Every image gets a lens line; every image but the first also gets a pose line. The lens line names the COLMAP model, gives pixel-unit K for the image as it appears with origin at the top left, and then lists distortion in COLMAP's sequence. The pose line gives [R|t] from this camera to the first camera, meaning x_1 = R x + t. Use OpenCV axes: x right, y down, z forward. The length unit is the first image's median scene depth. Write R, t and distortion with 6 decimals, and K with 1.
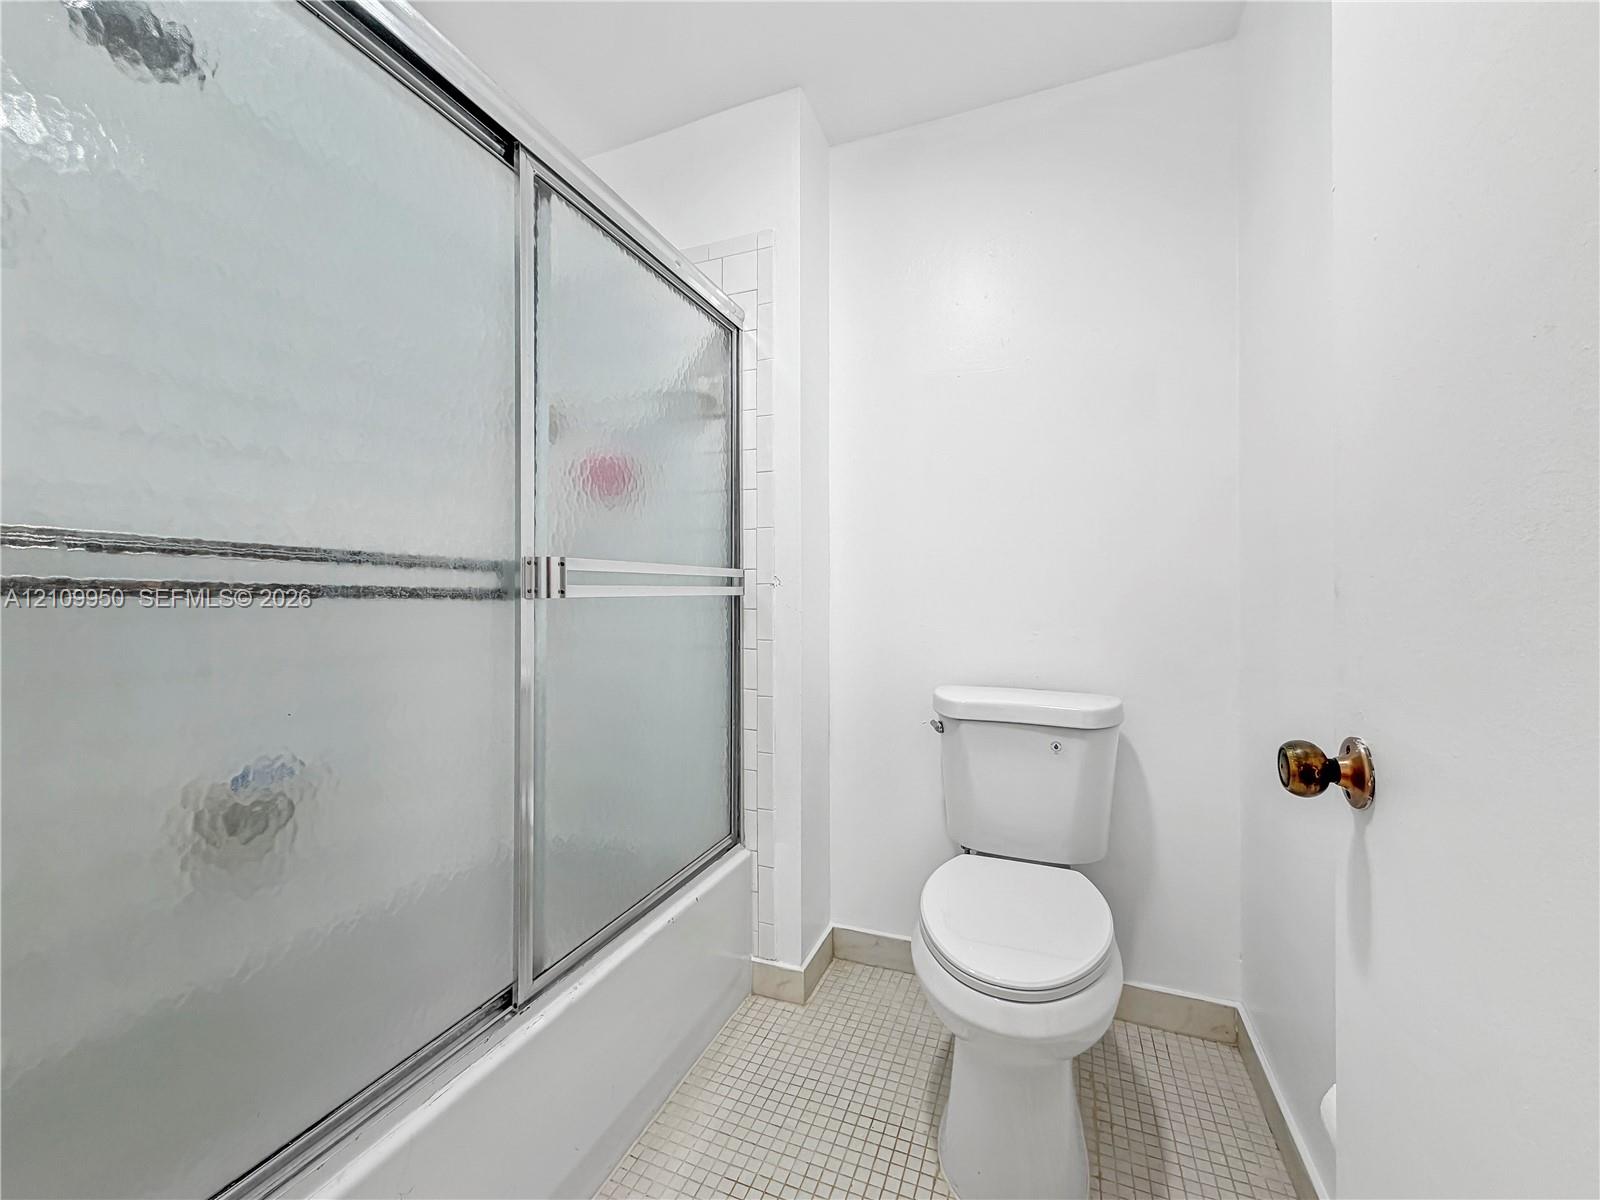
lens RADIAL K [[651.6, 0, 798.1], [0, 651.6, 592.9], [0, 0, 1]] dist [0.000638, 0.000101]
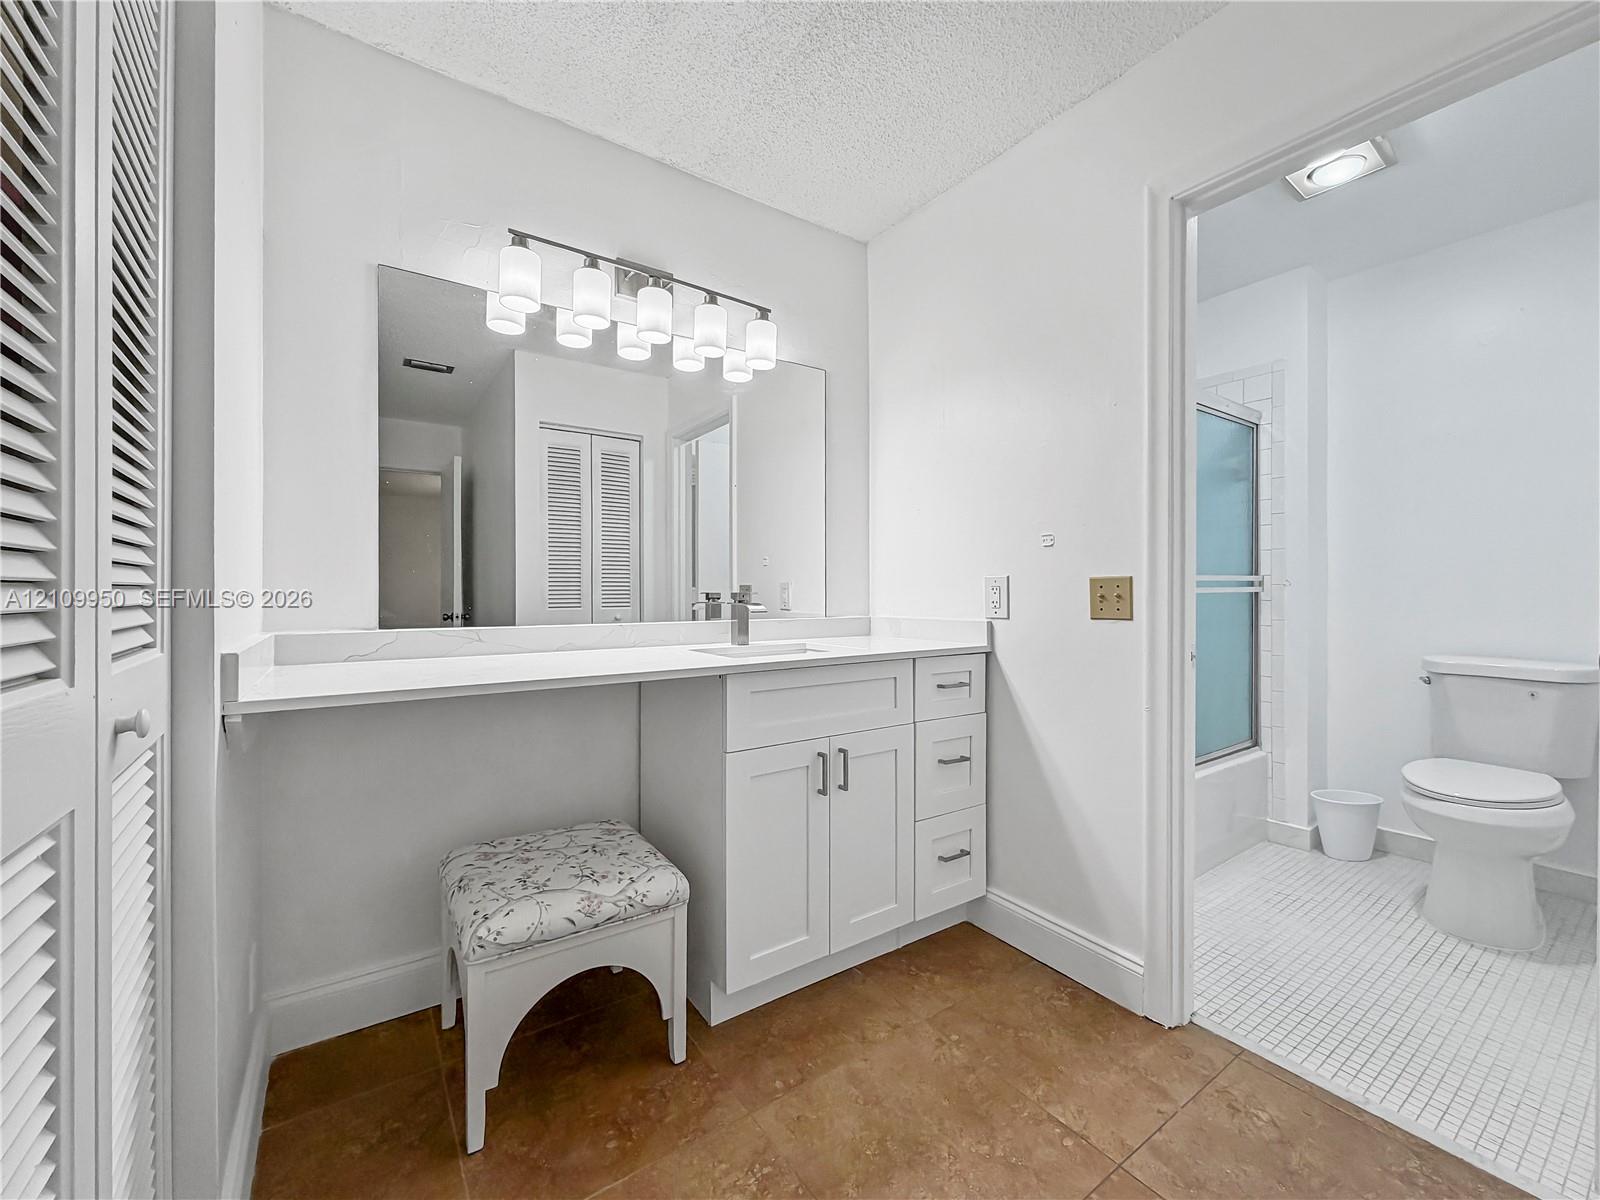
lens RADIAL K [[651.6, 0, 793.8], [0, 651.6, 588.9], [0, 0, 1]] dist [0.000638, 0.000101]
pose [[0.829226, 0.005848, -0.558882, -0.142274], [-0.010978, 0.999923, -0.005825, 0.017907], [0.558805, 0.010966, 0.829226, -0.973828]]
